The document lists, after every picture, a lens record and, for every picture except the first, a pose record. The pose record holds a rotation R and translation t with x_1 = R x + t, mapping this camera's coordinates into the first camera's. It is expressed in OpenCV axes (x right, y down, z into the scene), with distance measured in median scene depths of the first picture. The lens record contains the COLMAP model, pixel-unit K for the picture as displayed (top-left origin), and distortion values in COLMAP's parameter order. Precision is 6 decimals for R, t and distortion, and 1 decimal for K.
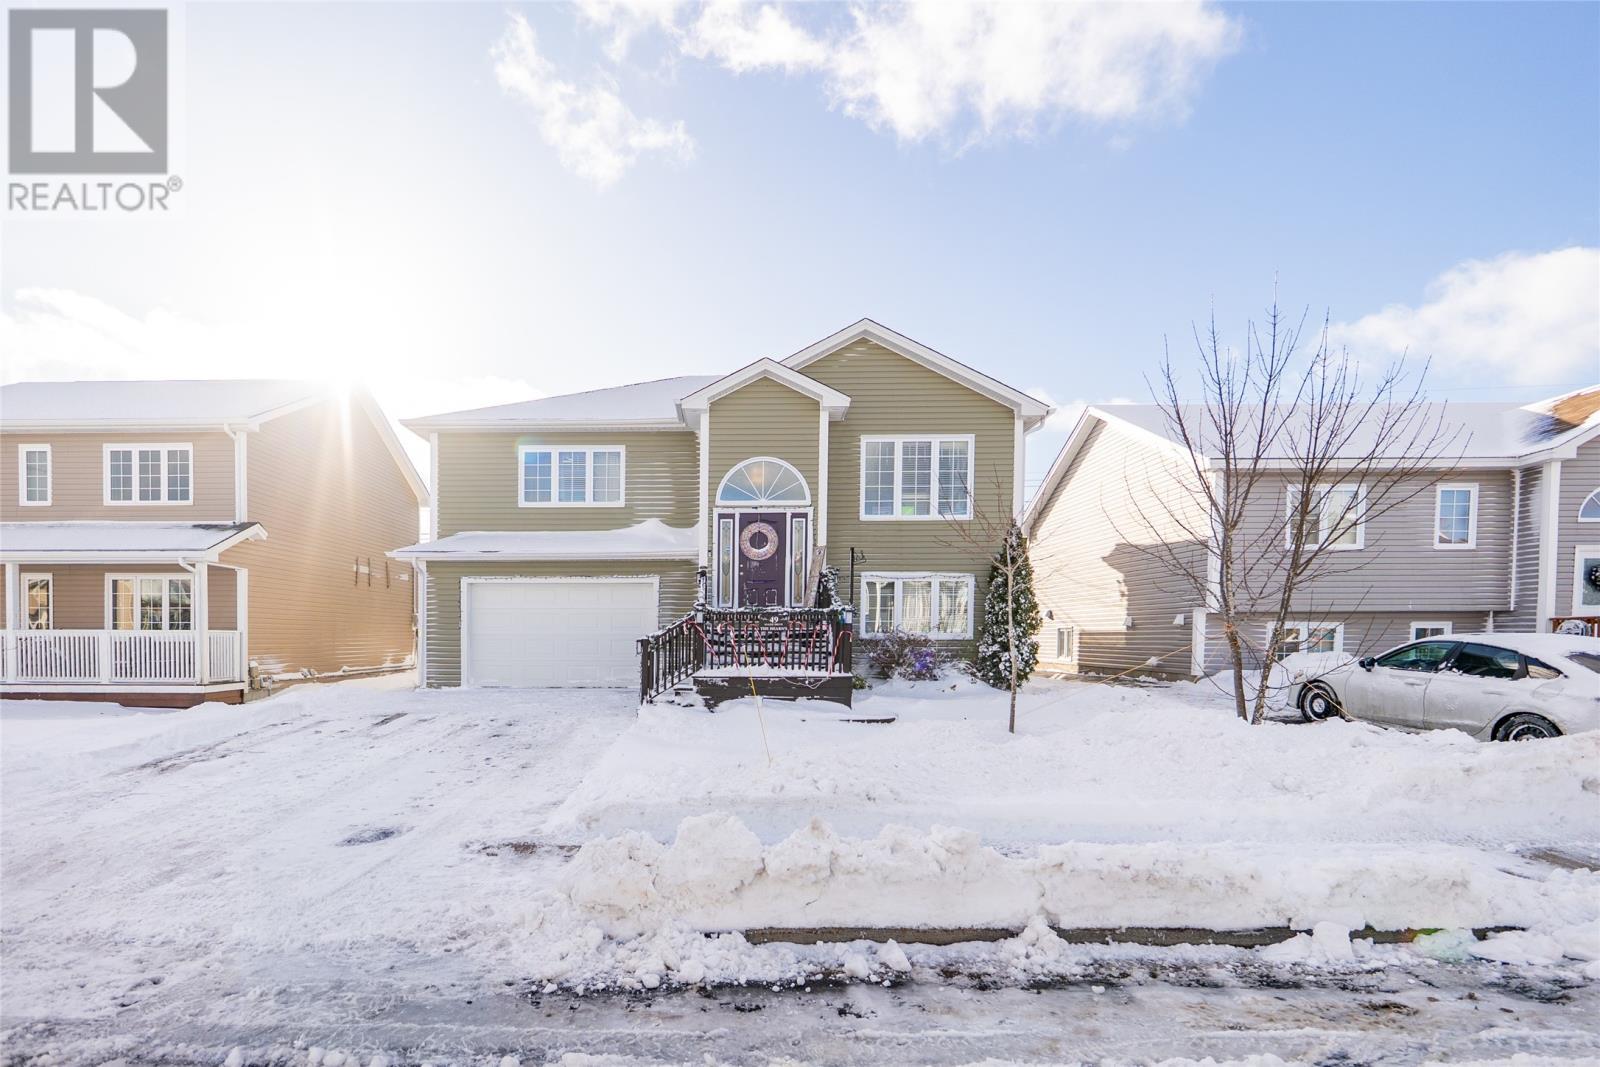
lens RADIAL K [[748.1, 0, 814.7], [0, 748.1, 519.2], [0, 0, 1]] dist [-0.008057, -0.000388]
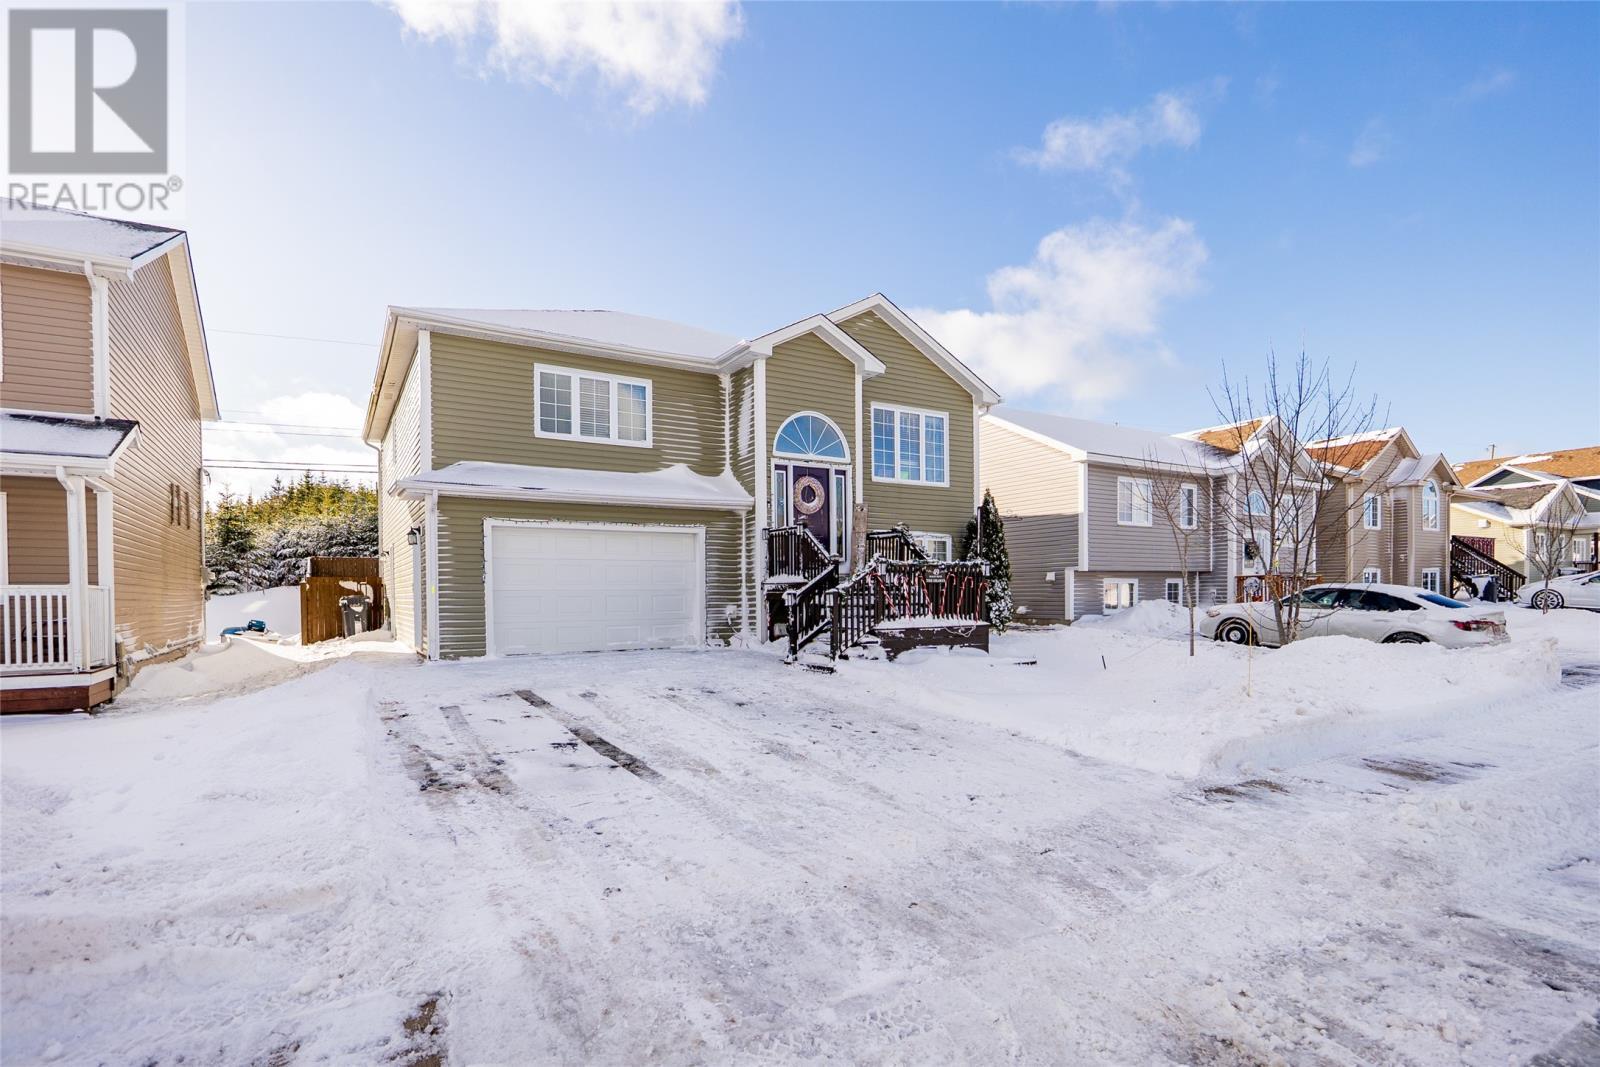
lens RADIAL K [[705.0, 0, 799.7], [0, 705.0, 485.1], [0, 0, 1]] dist [-0.004288, -0.000098]
pose [[0.873694, 0.066236, 0.481946, -0.536443], [-0.065214, 0.997692, -0.018895, 0.034376], [-0.482085, -0.014921, 0.875997, 0.180234]]
